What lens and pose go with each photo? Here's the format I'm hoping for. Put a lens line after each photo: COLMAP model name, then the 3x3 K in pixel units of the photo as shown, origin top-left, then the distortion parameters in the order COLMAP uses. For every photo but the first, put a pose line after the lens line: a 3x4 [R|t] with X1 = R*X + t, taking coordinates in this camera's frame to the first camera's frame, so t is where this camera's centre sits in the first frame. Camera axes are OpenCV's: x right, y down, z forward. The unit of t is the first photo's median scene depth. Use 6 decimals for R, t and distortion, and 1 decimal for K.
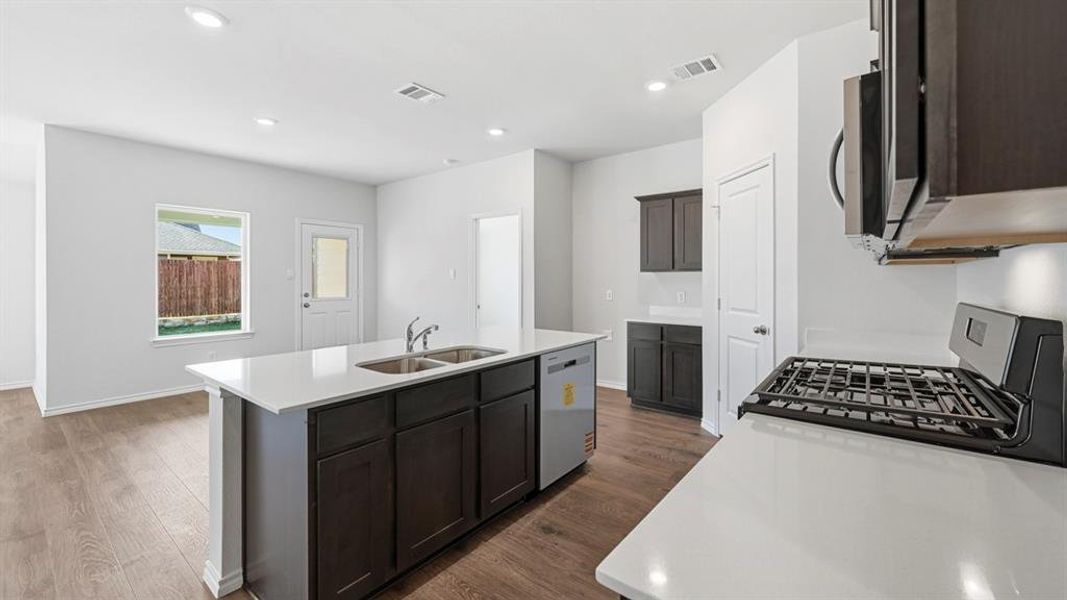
lens RADIAL K [[417.4, 0, 539.5], [0, 417.4, 277.4], [0, 0, 1]] dist [-0.001001, -0.000095]
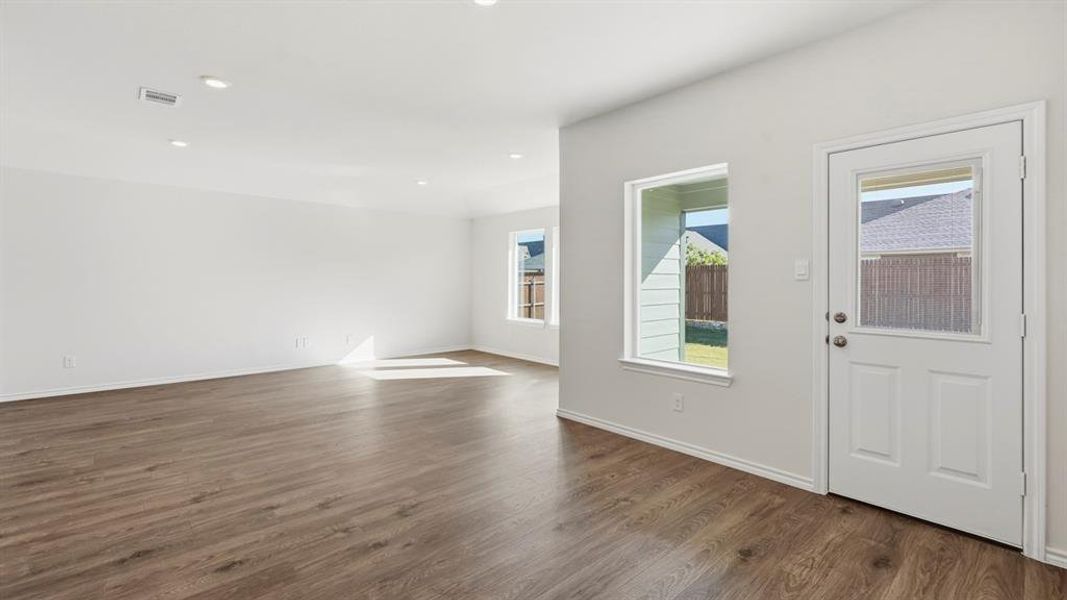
lens RADIAL K [[469.3, 0, 541.4], [0, 469.3, 278.4], [0, 0, 1]] dist [-0.001013, -0.000494]
pose [[-0.150346, -0.008174, -0.988600, -0.041303], [-0.001232, 0.999967, -0.008081, 0.007245], [0.988633, 0.000003, -0.150351, 1.195933]]
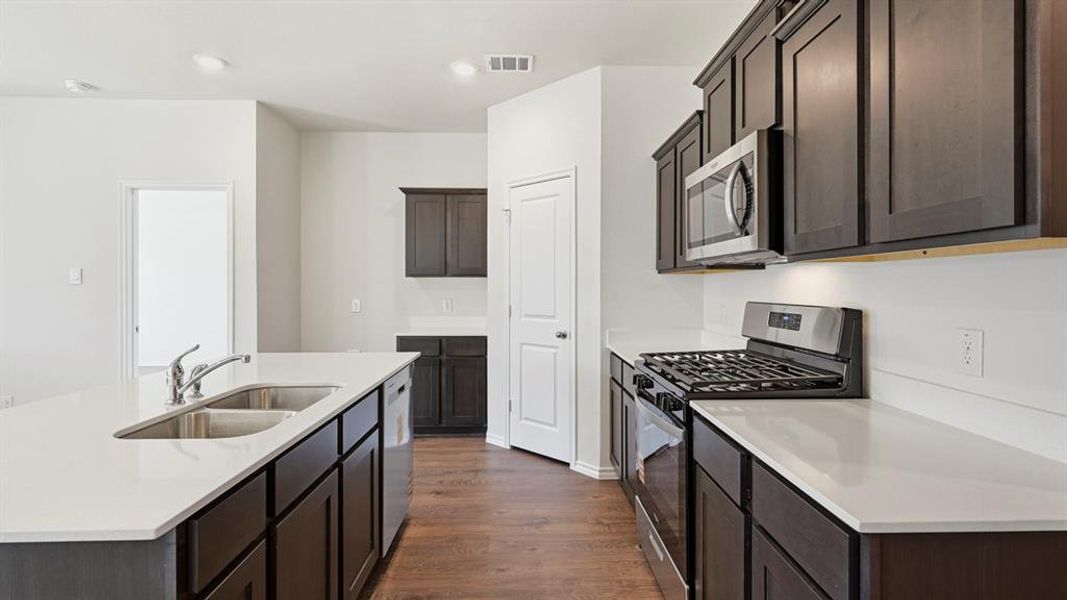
lens RADIAL K [[486.1, 0, 546.3], [0, 486.1, 287.1], [0, 0, 1]] dist [-0.000531, 0.000119]
pose [[0.772915, -0.000182, 0.634510, -0.201531], [-0.003662, 0.999982, 0.004746, 0.002140], [-0.634499, -0.005992, 0.772900, 0.069054]]
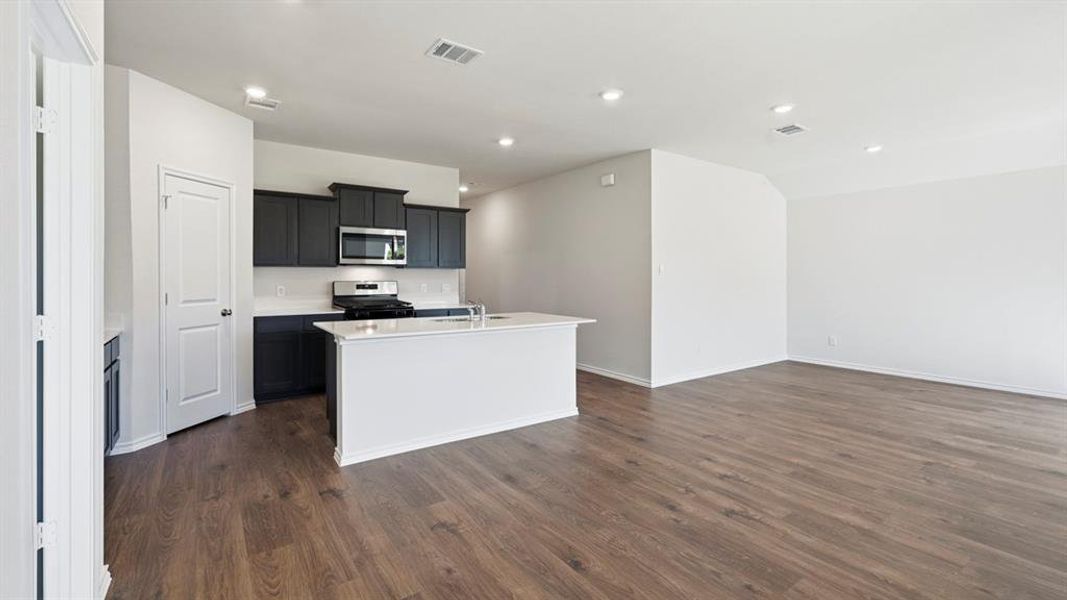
lens RADIAL K [[469.3, 0, 541.4], [0, 469.3, 278.4], [0, 0, 1]] dist [-0.001013, -0.000494]
pose [[-0.961244, -0.005373, 0.275646, -0.622778], [-0.005162, 0.999986, 0.001491, 0.008383], [-0.275650, 0.000011, -0.961258, 1.622464]]
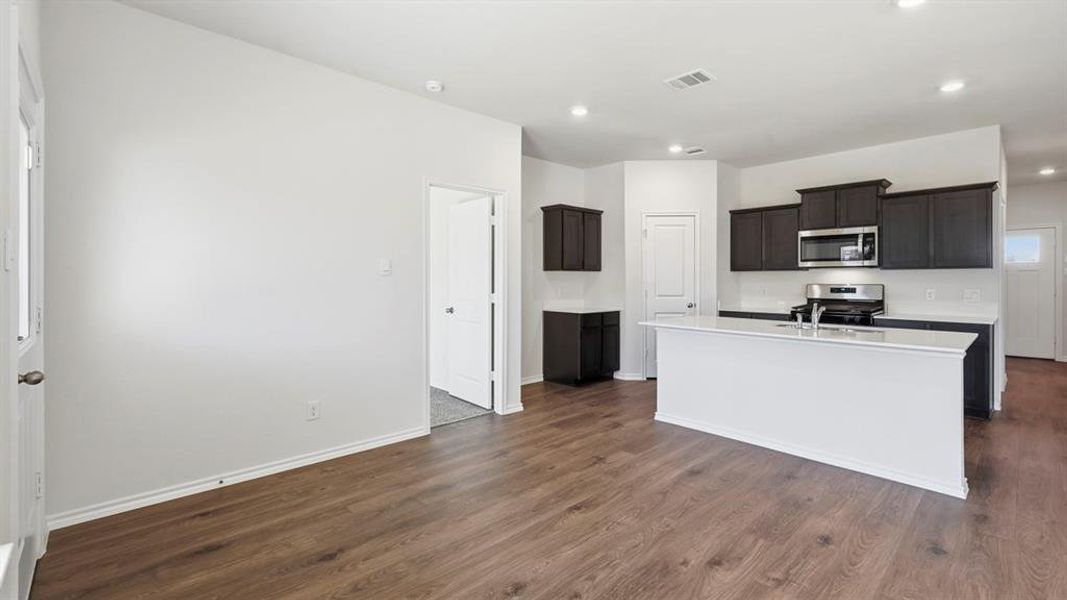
lens RADIAL K [[469.3, 0, 541.4], [0, 469.3, 278.4], [0, 0, 1]] dist [-0.001013, -0.000494]
pose [[0.147985, -0.000570, 0.988989, -1.213958], [-0.004289, 0.999990, 0.001218, 0.006209], [-0.988980, -0.004422, 0.147981, 1.019159]]
